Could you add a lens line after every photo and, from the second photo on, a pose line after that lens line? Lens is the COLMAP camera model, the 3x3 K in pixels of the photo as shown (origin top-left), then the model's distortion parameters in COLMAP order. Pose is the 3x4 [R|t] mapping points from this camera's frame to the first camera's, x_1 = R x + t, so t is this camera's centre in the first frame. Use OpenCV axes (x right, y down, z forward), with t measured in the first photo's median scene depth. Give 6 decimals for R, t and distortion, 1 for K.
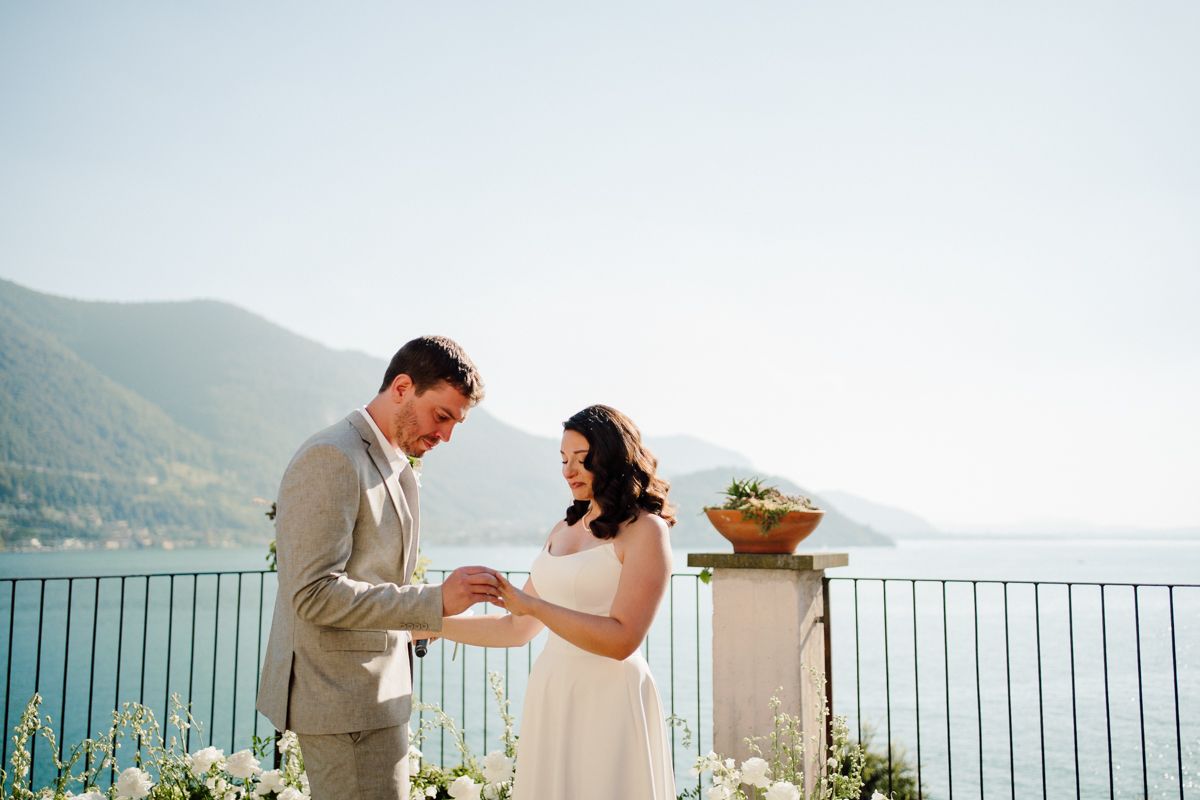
lens RADIAL K [[1228.6, 0, 600.0], [0, 1228.6, 400.0], [0, 0, 1]] dist [0.008252, 0.004241]
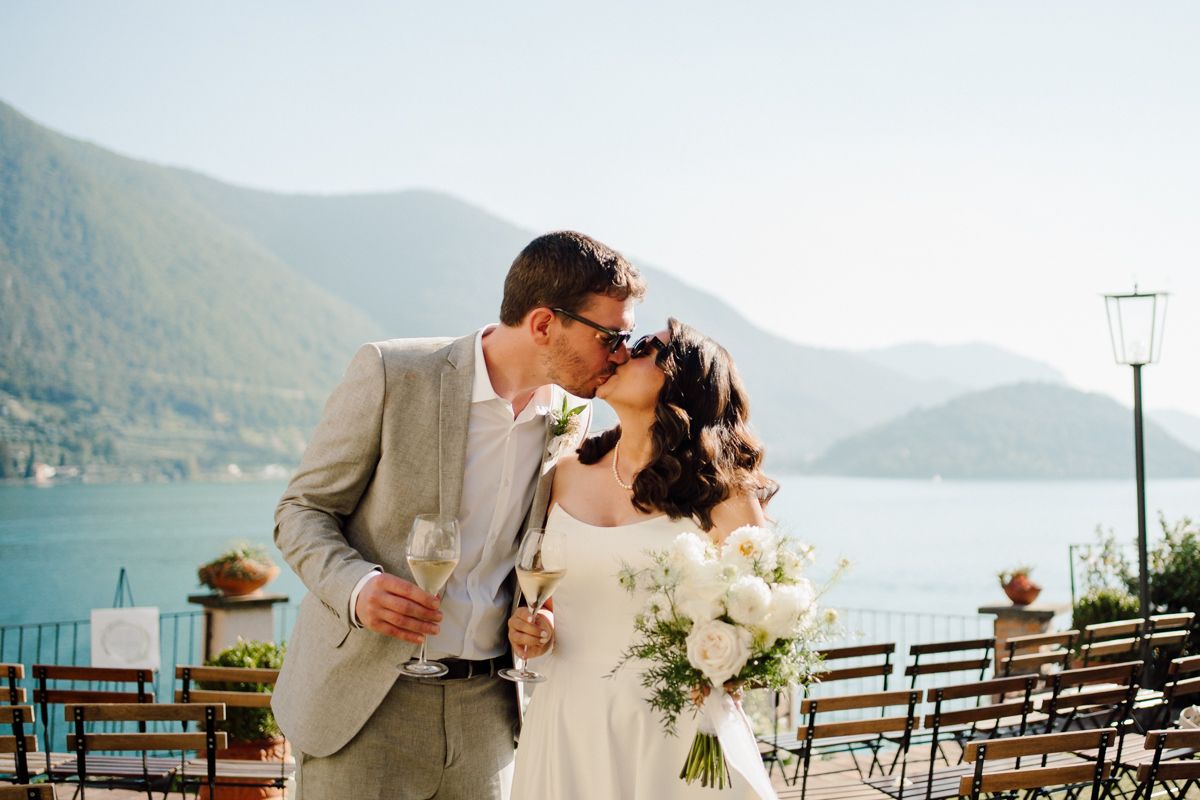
lens RADIAL K [[1228.6, 0, 600.0], [0, 1228.6, 400.0], [0, 0, 1]] dist [0.008252, 0.004241]
pose [[0.981198, 0.002178, -0.192989, -1.432275], [0.012728, 0.997029, 0.075969, 0.112600], [0.192581, -0.076997, 0.978256, 8.840269]]
